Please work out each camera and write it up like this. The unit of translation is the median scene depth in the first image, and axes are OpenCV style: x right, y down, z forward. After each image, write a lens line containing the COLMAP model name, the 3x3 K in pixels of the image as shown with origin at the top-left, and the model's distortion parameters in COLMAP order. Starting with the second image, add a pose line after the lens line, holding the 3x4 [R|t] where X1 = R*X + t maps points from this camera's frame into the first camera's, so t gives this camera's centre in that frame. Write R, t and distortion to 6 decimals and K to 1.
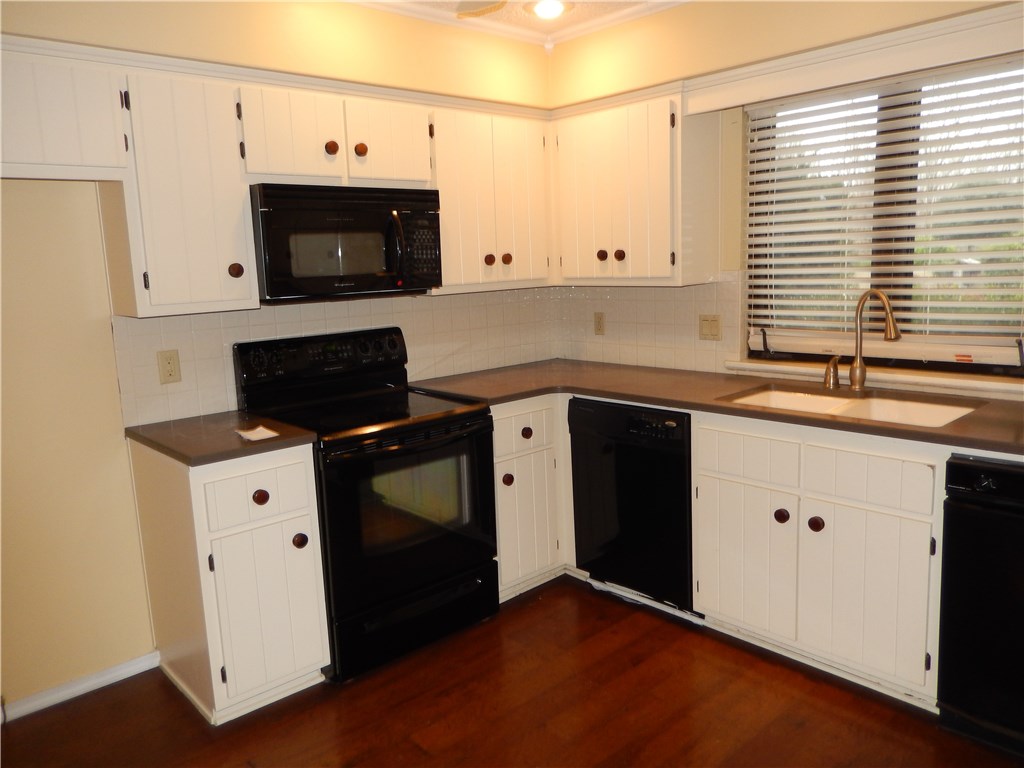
lens RADIAL K [[763.5, 0, 506.4], [0, 763.5, 388.3], [0, 0, 1]] dist [-0.018078, 0.014021]
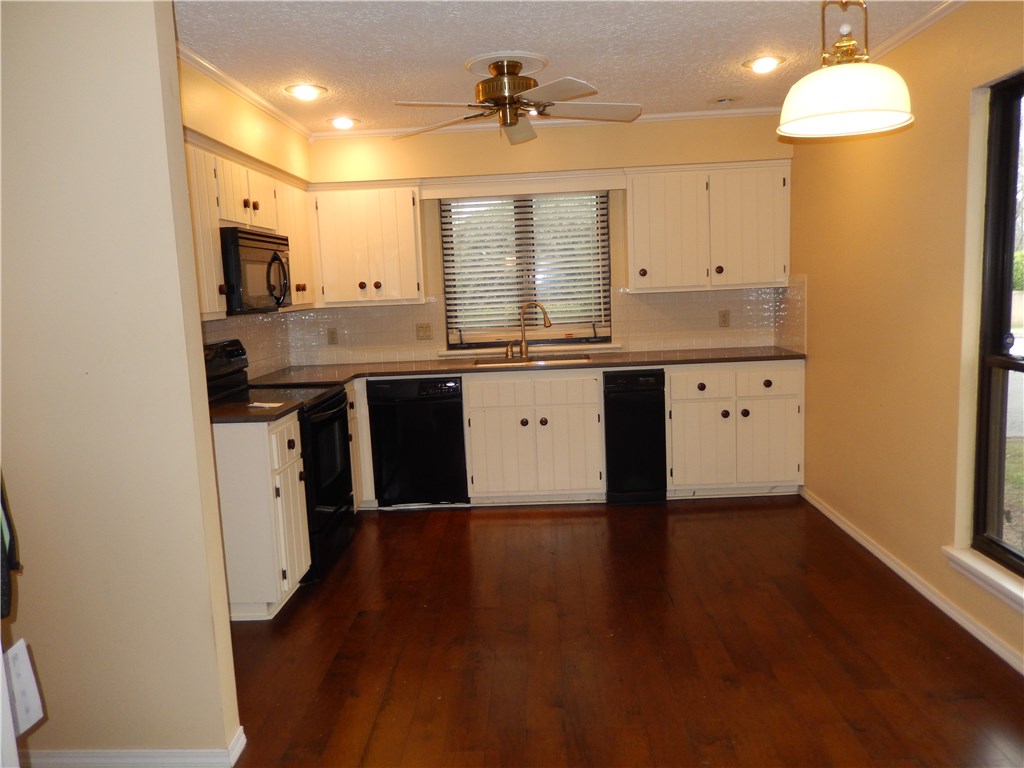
lens RADIAL K [[763.5, 0, 509.9], [0, 763.5, 382.6], [0, 0, 1]] dist [-0.018078, 0.014021]
pose [[0.701704, -0.081221, 0.707824, -0.820447], [0.135292, 0.990595, -0.020454, 0.089274], [-0.699505, 0.110115, 0.706093, -0.246335]]
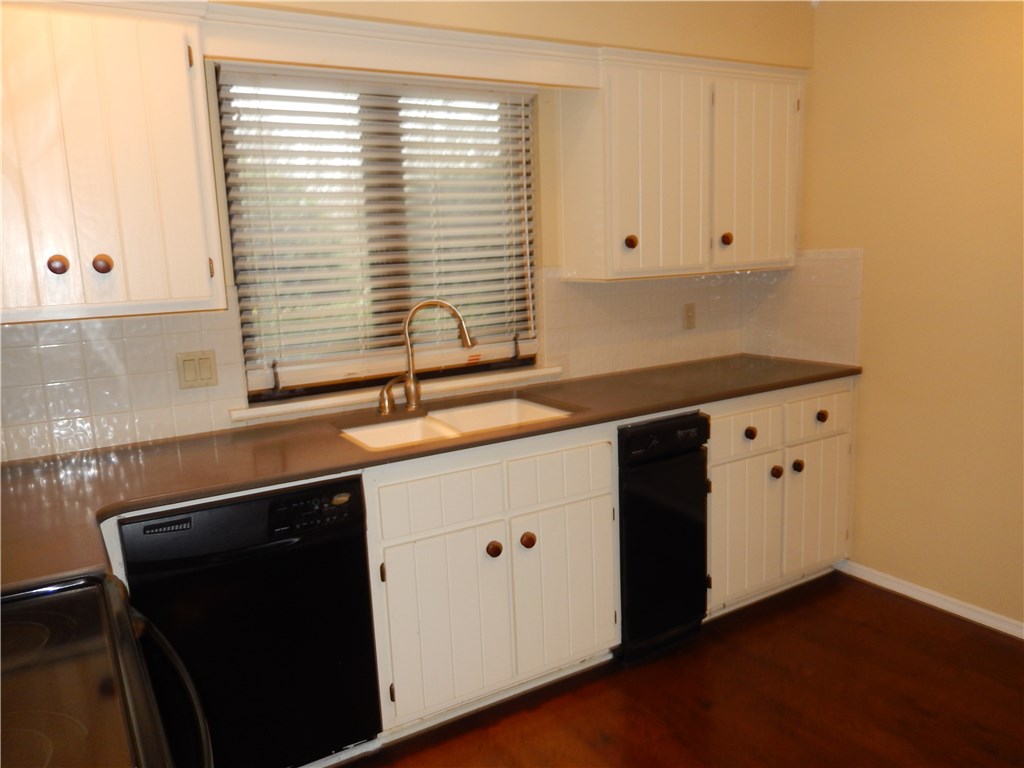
lens RADIAL K [[763.5, 0, 507.0], [0, 763.5, 379.9], [0, 0, 1]] dist [-0.018078, 0.014021]
pose [[0.211658, -0.119484, 0.970012, -0.399291], [0.201044, 0.976596, 0.076427, -0.075488], [-0.956442, 0.178839, 0.230727, 0.637380]]
